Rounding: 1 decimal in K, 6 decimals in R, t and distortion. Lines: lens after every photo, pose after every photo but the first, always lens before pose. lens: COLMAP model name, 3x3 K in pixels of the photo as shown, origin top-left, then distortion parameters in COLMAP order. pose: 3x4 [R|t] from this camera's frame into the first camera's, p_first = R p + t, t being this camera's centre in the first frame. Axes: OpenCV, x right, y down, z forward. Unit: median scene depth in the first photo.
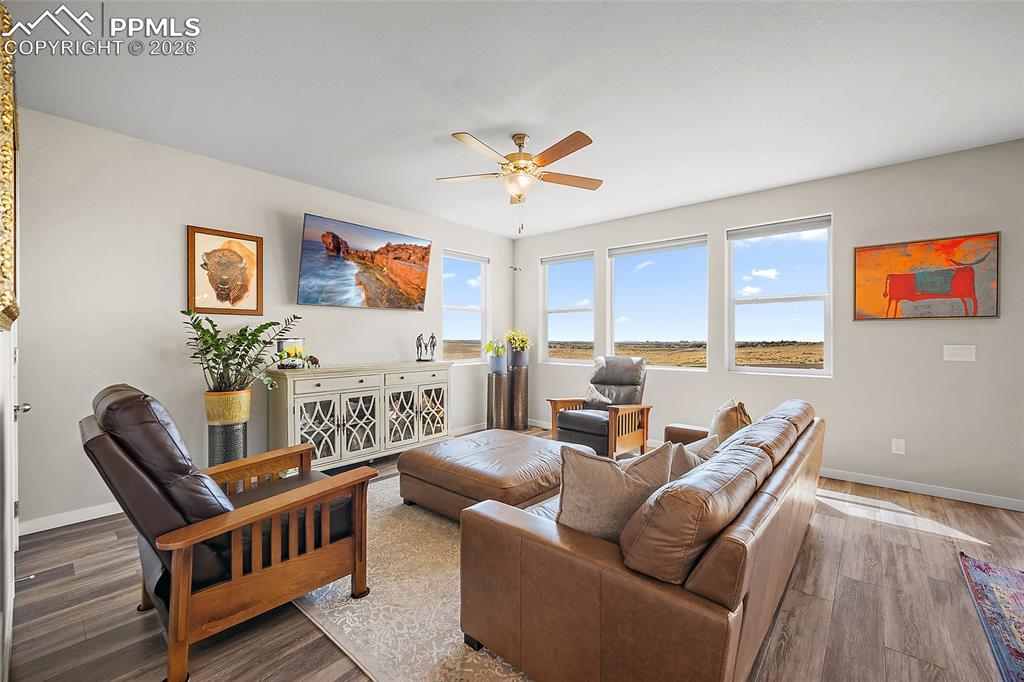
lens RADIAL K [[416.1, 0, 505.6], [0, 416.1, 336.3], [0, 0, 1]] dist [-0.001743, -0.000466]
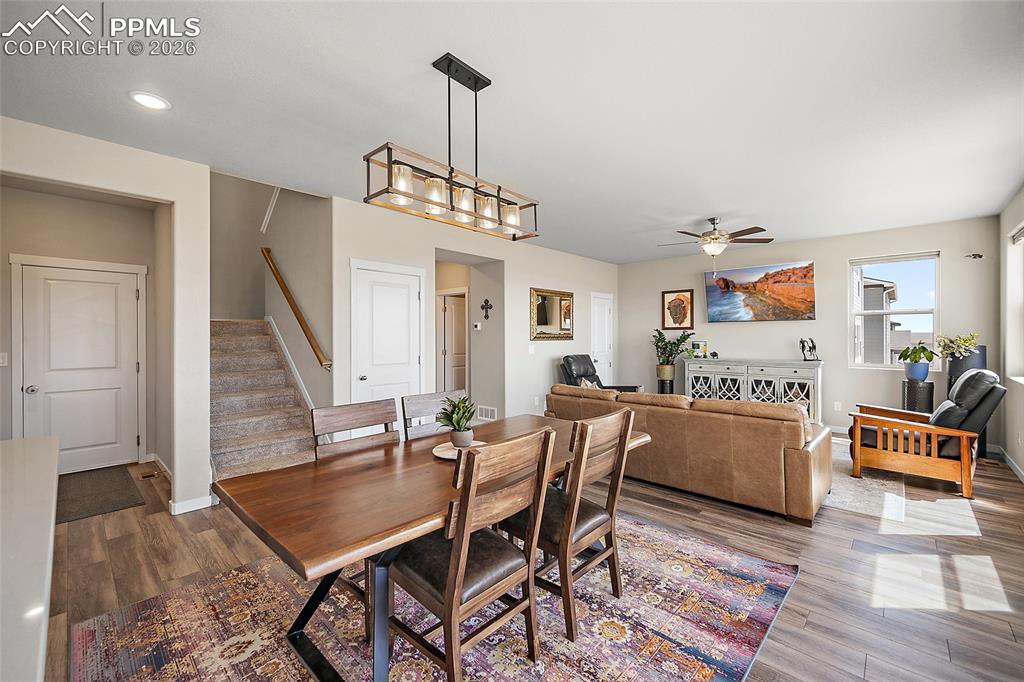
lens RADIAL K [[416.1, 0, 516.5], [0, 416.1, 332.4], [0, 0, 1]] dist [-0.001743, -0.000466]
pose [[-0.020175, -0.011027, -0.999736, 1.186014], [0.009862, 0.999888, -0.011228, -0.020356], [0.999748, -0.010086, -0.020064, 0.196497]]
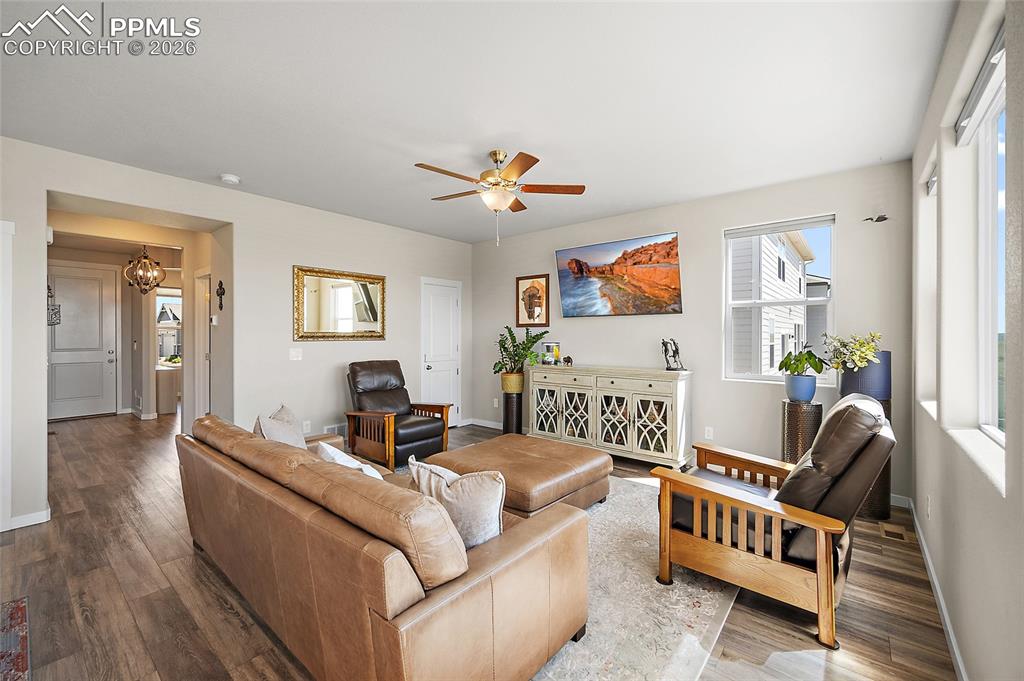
lens RADIAL K [[416.1, 0, 516.6], [0, 416.1, 329.9], [0, 0, 1]] dist [-0.001743, -0.000466]
pose [[0.049211, -0.013412, -0.998698, 0.772675], [0.005370, 0.999899, -0.013164, -0.018121], [0.998774, -0.004715, 0.049279, 0.715626]]
